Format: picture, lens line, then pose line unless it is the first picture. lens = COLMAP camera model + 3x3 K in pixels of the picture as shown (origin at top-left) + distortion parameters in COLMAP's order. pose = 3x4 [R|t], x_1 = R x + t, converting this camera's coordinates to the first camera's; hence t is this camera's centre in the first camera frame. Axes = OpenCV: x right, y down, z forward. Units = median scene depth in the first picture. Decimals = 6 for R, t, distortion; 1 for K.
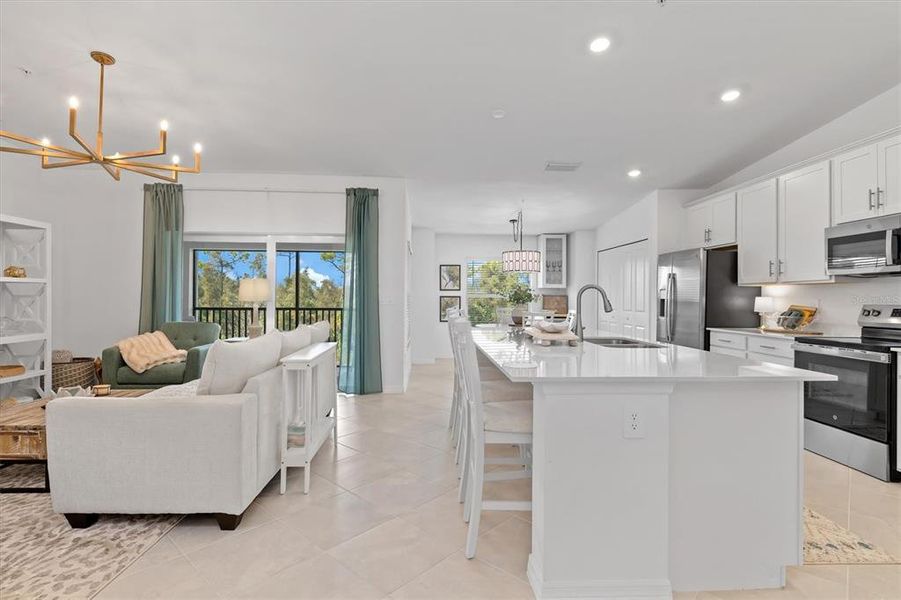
lens RADIAL K [[439.1, 0, 446.2], [0, 439.1, 297.7], [0, 0, 1]] dist [0.021001, -0.012461]
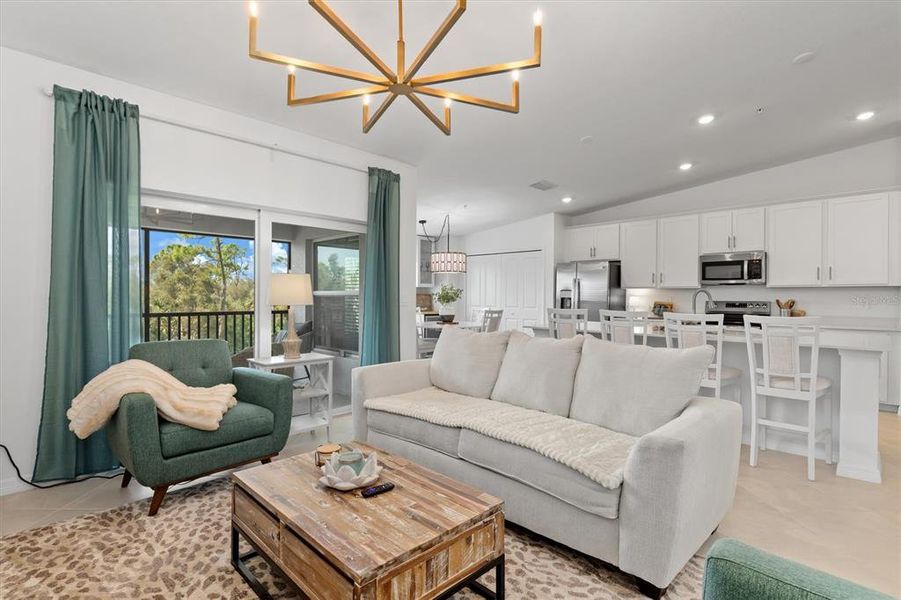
lens RADIAL K [[439.1, 0, 446.2], [0, 439.1, 297.7], [0, 0, 1]] dist [0.021001, -0.012461]
pose [[0.736346, -0.004782, 0.676588, -0.738749], [0.000671, 0.999980, 0.006337, -0.006579], [-0.676605, -0.004212, 0.736334, 0.310119]]
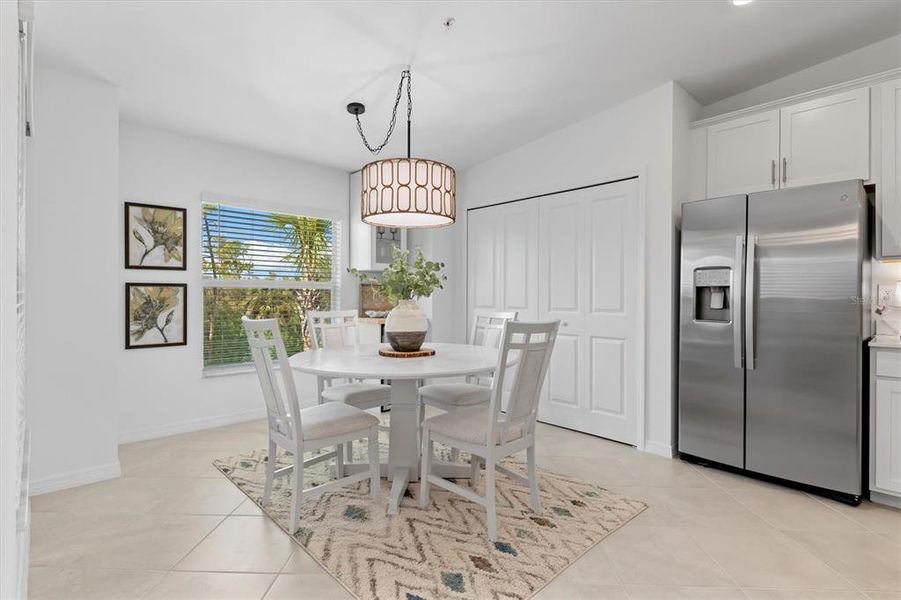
lens RADIAL K [[439.1, 0, 446.2], [0, 439.1, 297.7], [0, 0, 1]] dist [0.021001, -0.012461]
pose [[0.762509, -0.007132, 0.646938, -0.088610], [0.002169, 0.999962, 0.008468, 0.011758], [-0.646974, -0.005054, 0.762495, 0.906965]]
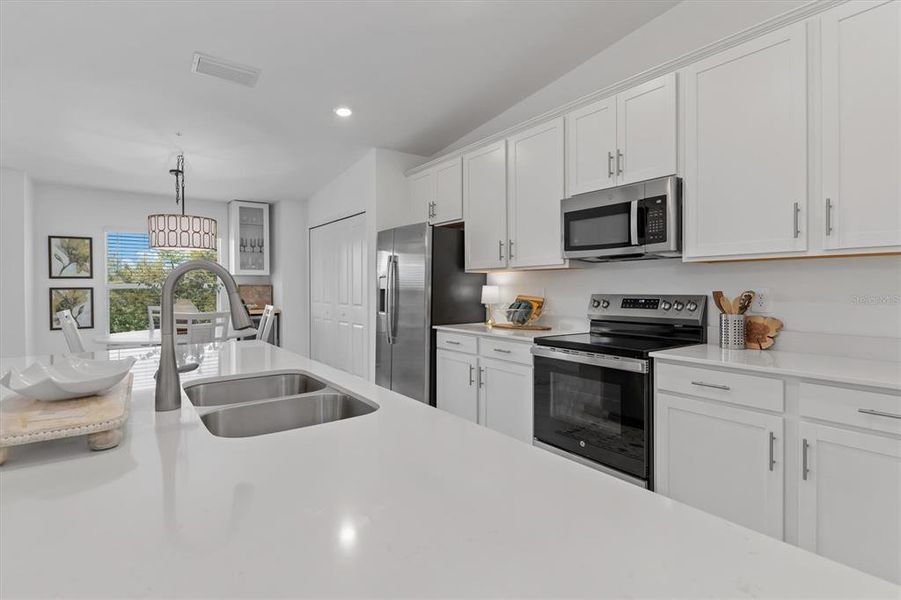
lens RADIAL K [[442.9, 0, 447.3], [0, 442.9, 288.1], [0, 0, 1]] dist [0.009309, -0.000688]
pose [[0.832895, -0.011899, 0.553302, 0.177692], [0.009692, 0.999929, 0.006914, -0.003485], [-0.553345, -0.000396, 0.832952, 0.332335]]
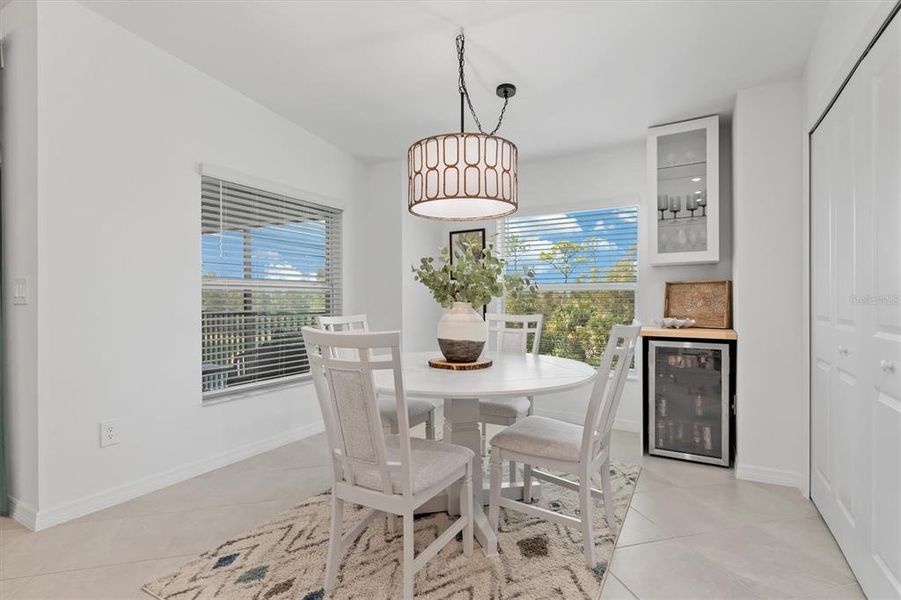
lens RADIAL K [[439.1, 0, 446.2], [0, 439.1, 297.7], [0, 0, 1]] dist [0.021001, -0.012461]
pose [[0.845537, -0.011412, -0.533795, 0.465693], [0.008044, 0.999930, -0.008636, 0.018036], [0.533856, 0.003008, 0.845570, 0.947605]]
